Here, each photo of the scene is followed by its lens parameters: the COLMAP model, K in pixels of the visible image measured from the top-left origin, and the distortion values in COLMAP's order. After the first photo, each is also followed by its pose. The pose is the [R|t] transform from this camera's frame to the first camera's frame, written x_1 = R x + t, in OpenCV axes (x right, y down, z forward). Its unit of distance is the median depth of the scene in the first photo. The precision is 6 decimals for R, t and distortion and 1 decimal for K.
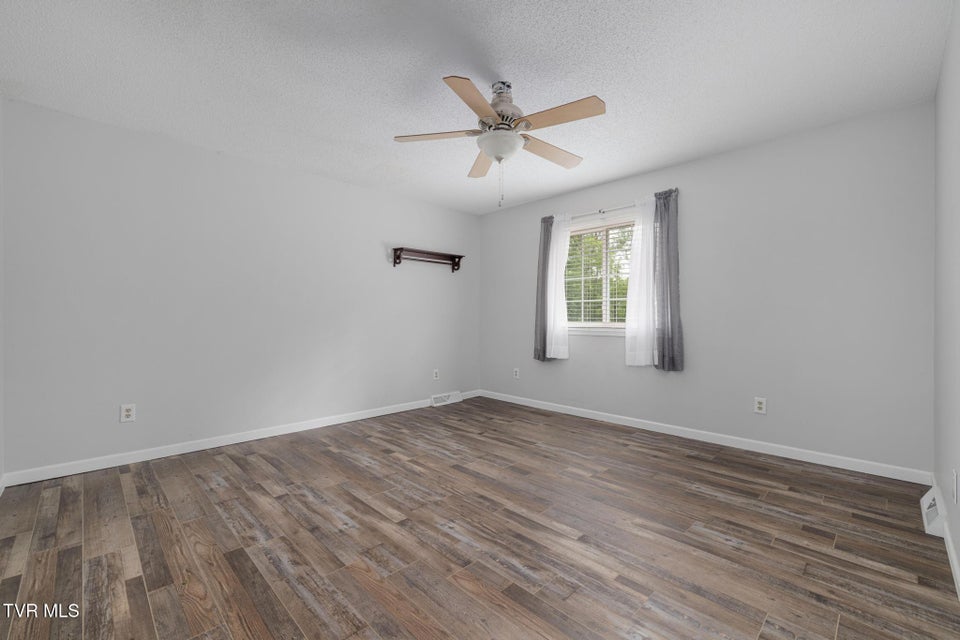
lens RADIAL K [[405.7, 0, 482.1], [0, 405.7, 317.6], [0, 0, 1]] dist [0.000685, -0.000180]
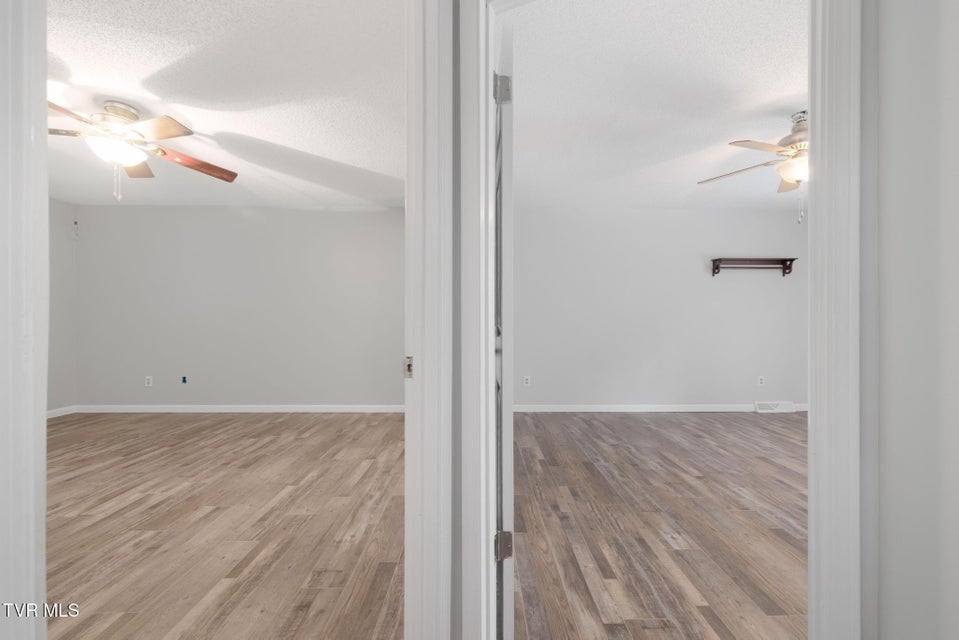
lens RADIAL K [[418.5, 0, 479.5], [0, 418.5, 320.0], [0, 0, 1]] dist [0.001174, 0.000098]
pose [[0.715801, -0.004175, -0.698292, 0.219879], [-0.001457, 0.999971, -0.007473, -0.000548], [0.698303, 0.006367, 0.715774, -0.433516]]
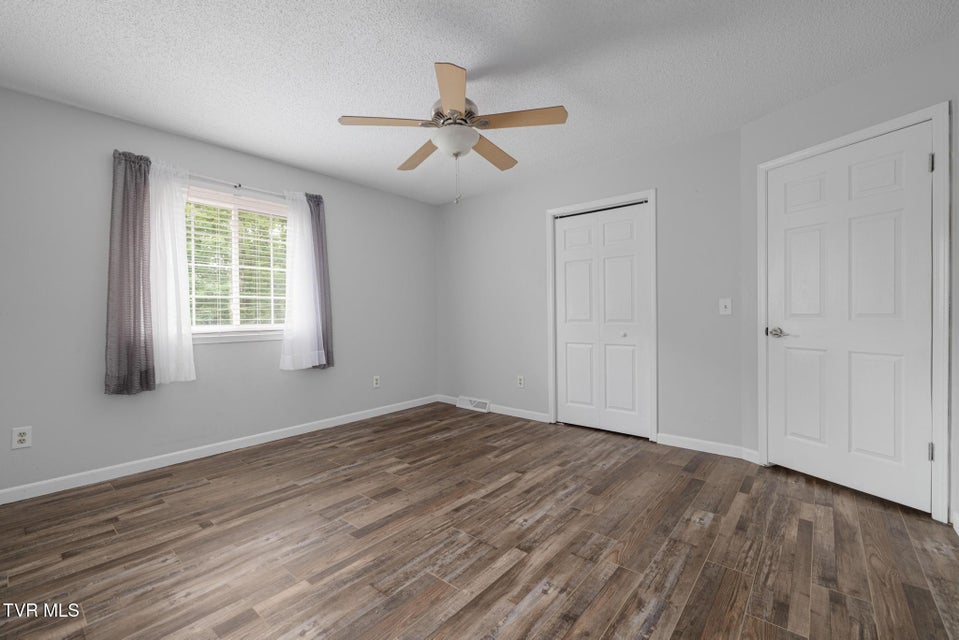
lens RADIAL K [[405.3, 0, 481.6], [0, 405.3, 317.6], [0, 0, 1]] dist [0.000685, -0.000180]
pose [[-0.095722, -0.005733, 0.995392, -0.935639], [0.011436, 0.999911, 0.006858, -0.005250], [-0.995342, 0.012040, -0.095648, 1.034682]]
